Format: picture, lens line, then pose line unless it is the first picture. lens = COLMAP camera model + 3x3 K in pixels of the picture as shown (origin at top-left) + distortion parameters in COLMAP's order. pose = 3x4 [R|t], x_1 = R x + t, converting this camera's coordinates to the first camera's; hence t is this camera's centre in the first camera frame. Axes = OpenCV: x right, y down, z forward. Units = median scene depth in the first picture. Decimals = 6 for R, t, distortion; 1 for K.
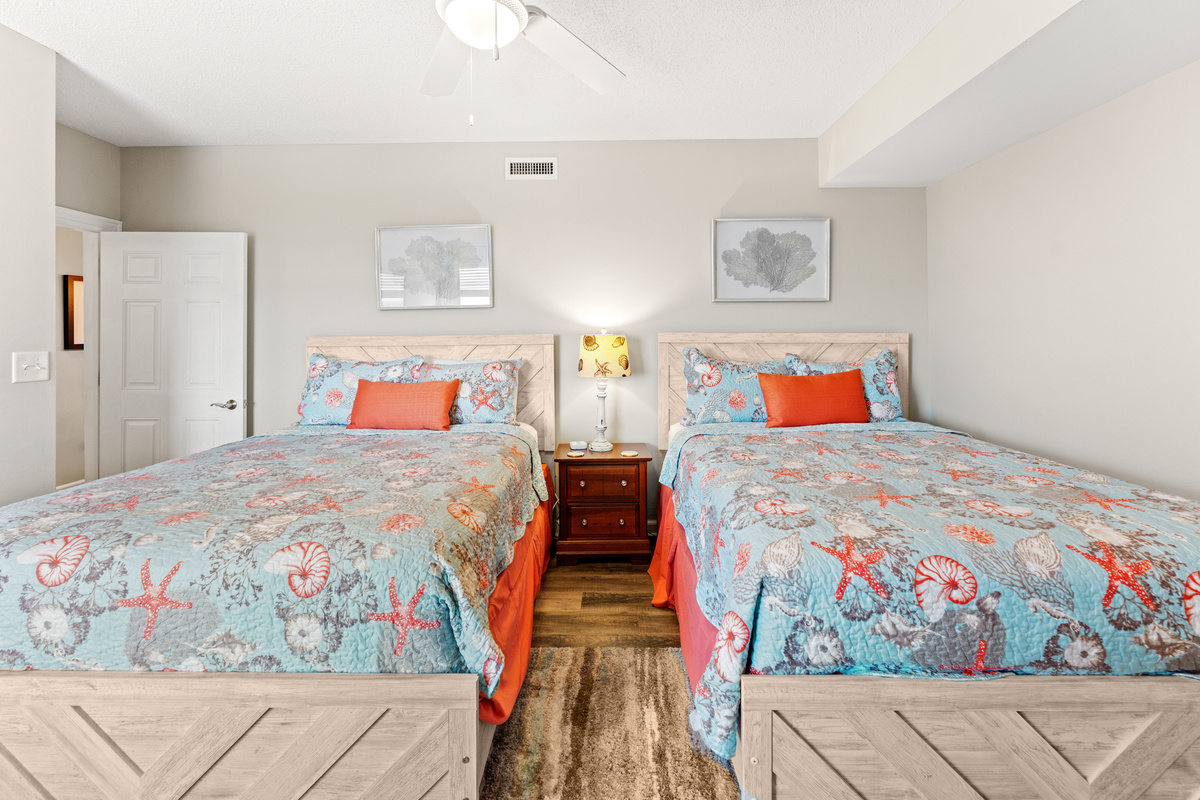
lens RADIAL K [[493.5, 0, 581.7], [0, 493.5, 331.2], [0, 0, 1]] dist [-0.001895, -0.000362]
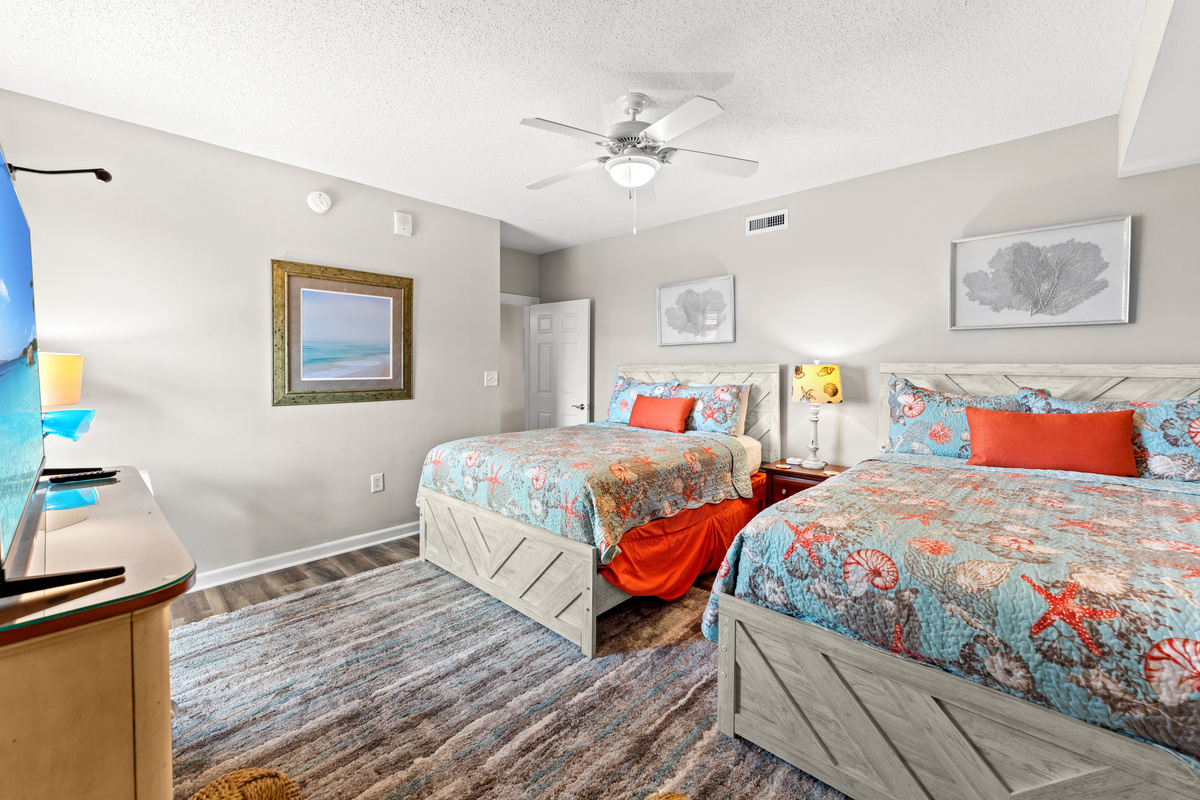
lens RADIAL K [[490.1, 0, 600.2], [0, 490.1, 365.4], [0, 0, 1]] dist [-0.000602, -0.000439]
pose [[0.735756, 0.006588, -0.677215, 1.045926], [0.002765, 0.999915, 0.012730, -0.016065], [0.677241, -0.011239, 0.735675, -0.344000]]
